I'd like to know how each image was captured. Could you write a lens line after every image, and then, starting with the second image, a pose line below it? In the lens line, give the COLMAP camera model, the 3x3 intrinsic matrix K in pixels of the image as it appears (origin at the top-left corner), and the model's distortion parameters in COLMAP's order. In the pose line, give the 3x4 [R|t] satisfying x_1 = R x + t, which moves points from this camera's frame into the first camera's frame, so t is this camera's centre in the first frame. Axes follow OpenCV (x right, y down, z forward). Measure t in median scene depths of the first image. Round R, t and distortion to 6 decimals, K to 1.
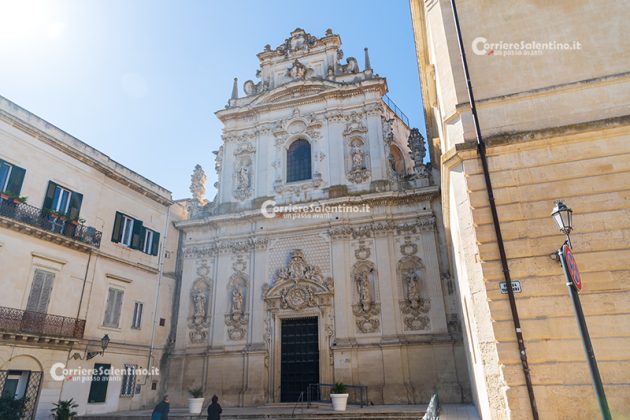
lens RADIAL K [[439.5, 0, 336.4], [0, 439.5, 210.7], [0, 0, 1]] dist [0.009269, -0.001116]
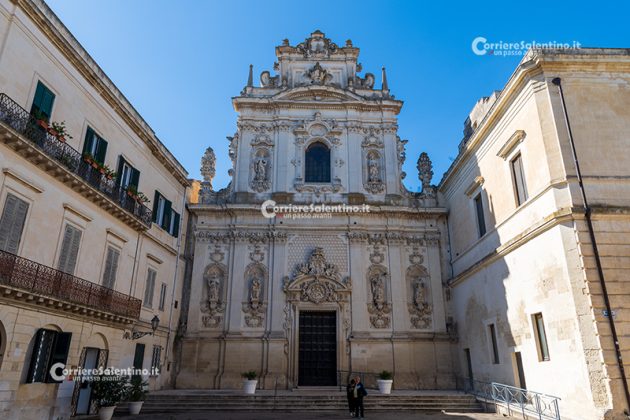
lens RADIAL K [[452.4, 0, 340.1], [0, 452.4, 216.5], [0, 0, 1]] dist [0.009262, -0.005884]
pose [[0.946407, 0.131302, 0.295081, -0.385923], [-0.145095, 0.989096, 0.025244, -0.023947], [-0.288549, -0.066706, 0.955139, -0.074124]]
